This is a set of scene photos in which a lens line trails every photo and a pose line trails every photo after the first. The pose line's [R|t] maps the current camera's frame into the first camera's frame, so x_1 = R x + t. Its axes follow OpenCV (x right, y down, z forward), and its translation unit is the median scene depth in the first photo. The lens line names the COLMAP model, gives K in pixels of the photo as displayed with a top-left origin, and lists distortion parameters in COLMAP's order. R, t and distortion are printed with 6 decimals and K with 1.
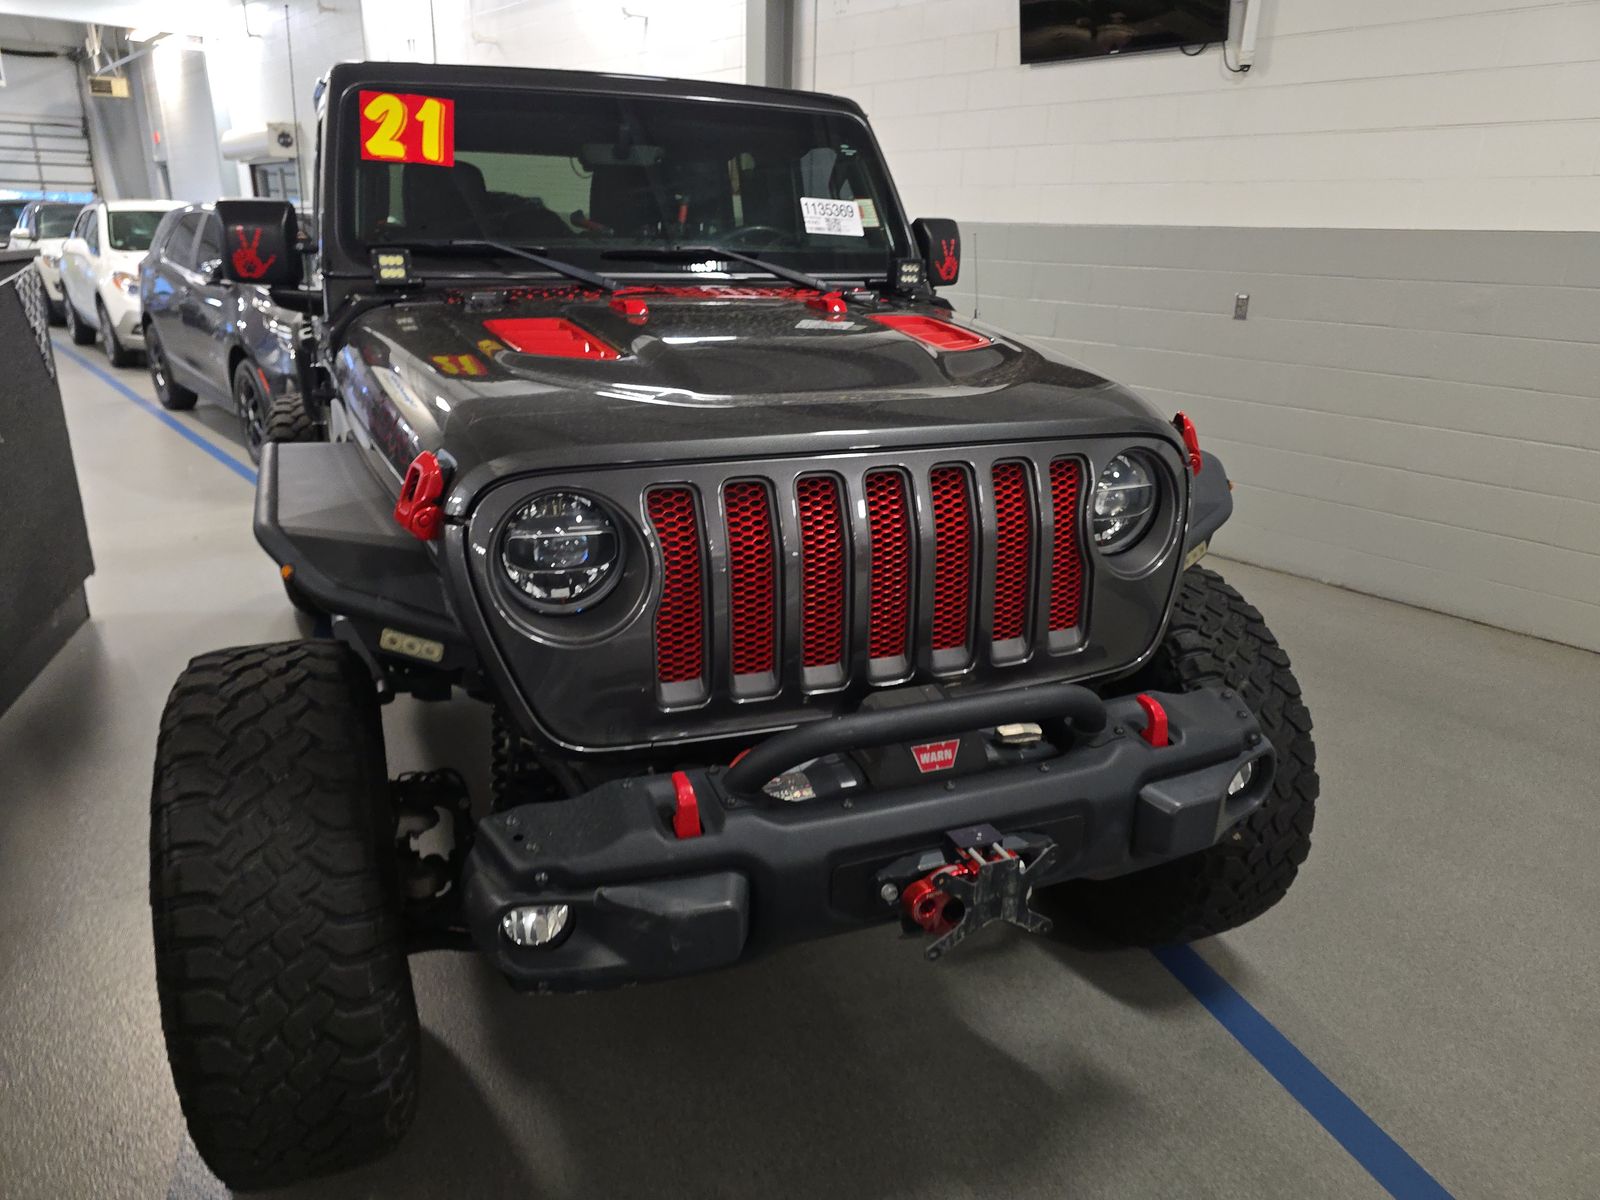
lens RADIAL K [[1102.8, 0, 800.9], [0, 1102.8, 591.8], [0, 0, 1]] dist [0.062706, -0.069287]
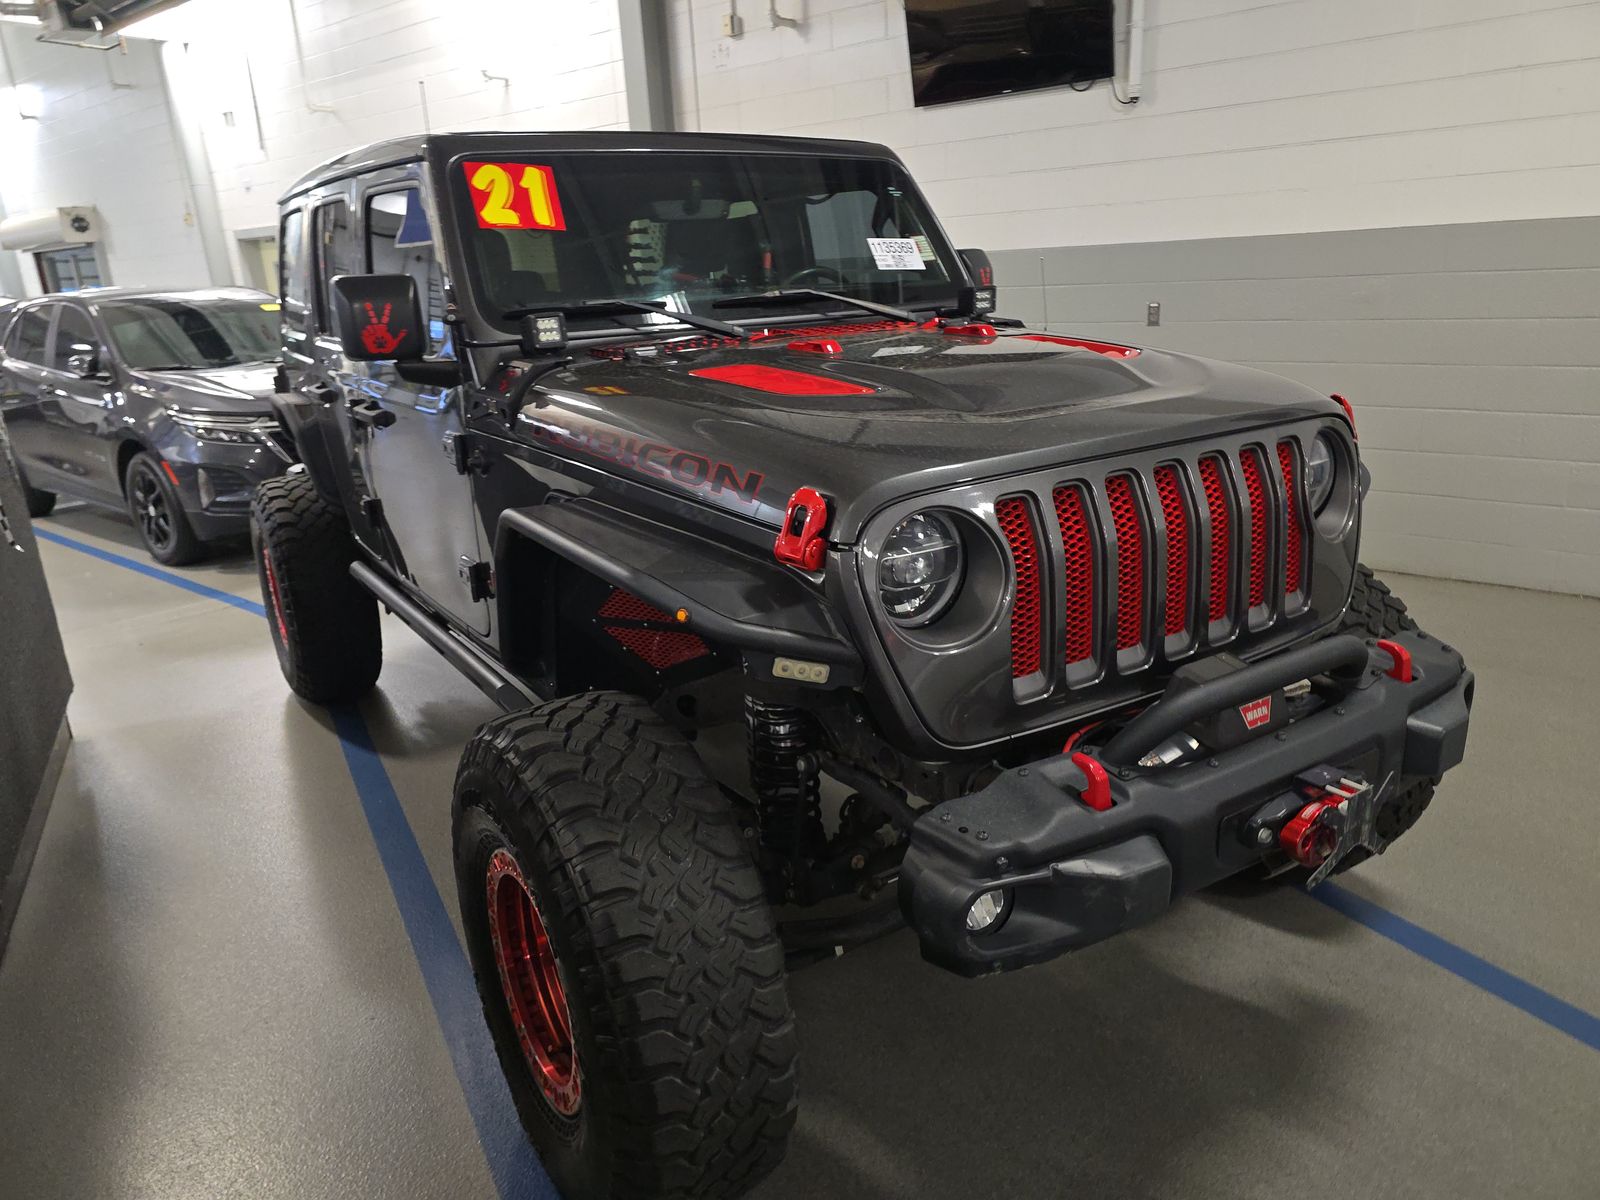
lens RADIAL K [[1102.8, 0, 800.9], [0, 1102.8, 591.8], [0, 0, 1]] dist [0.062706, -0.069287]
pose [[0.980401, -0.117094, 0.158441, -0.301759], [0.122708, 0.992100, -0.026091, 0.000592], [-0.154134, 0.045021, 0.987024, -0.024155]]
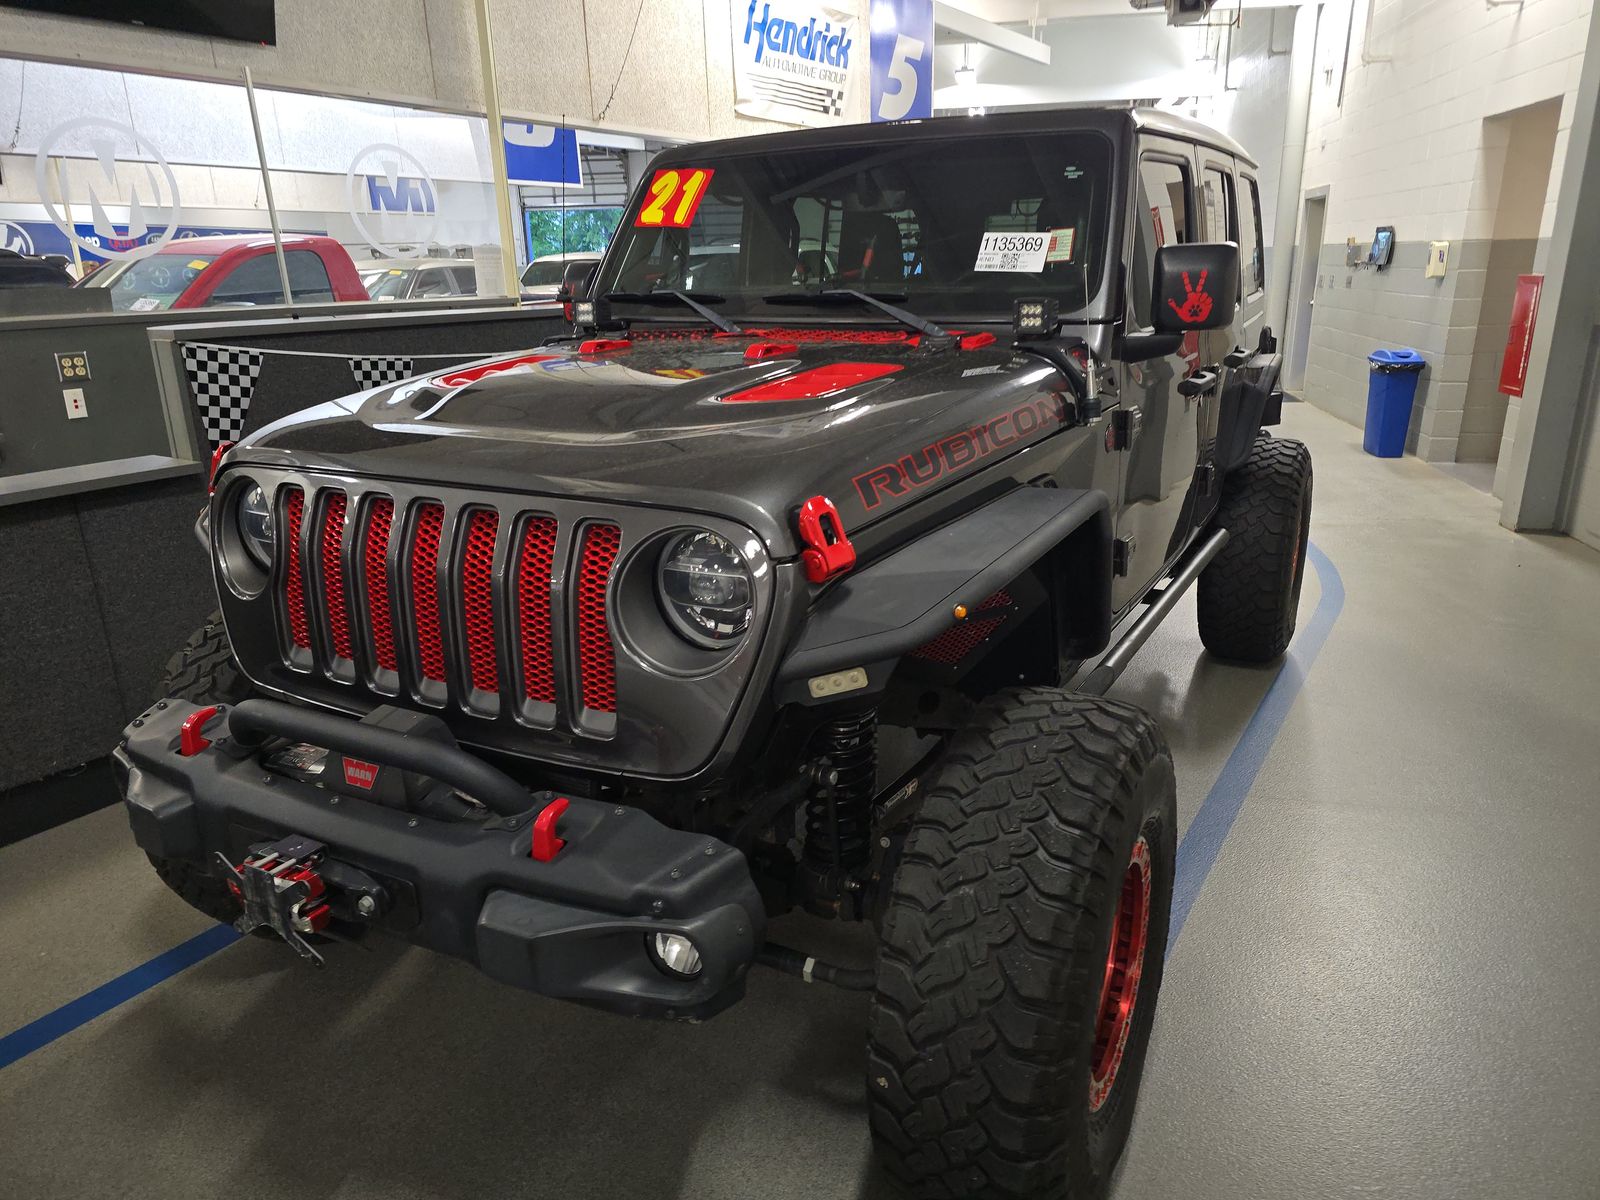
lens RADIAL K [[1069.0, 0, 800.0], [0, 1069.0, 600.0], [0, 0, 1]] dist [0.056890, -0.032120]
pose [[0.639382, 0.196094, -0.743464, 0.690499], [-0.209337, 0.974801, 0.077080, -0.110171], [0.739844, 0.106351, 0.664319, 0.375474]]
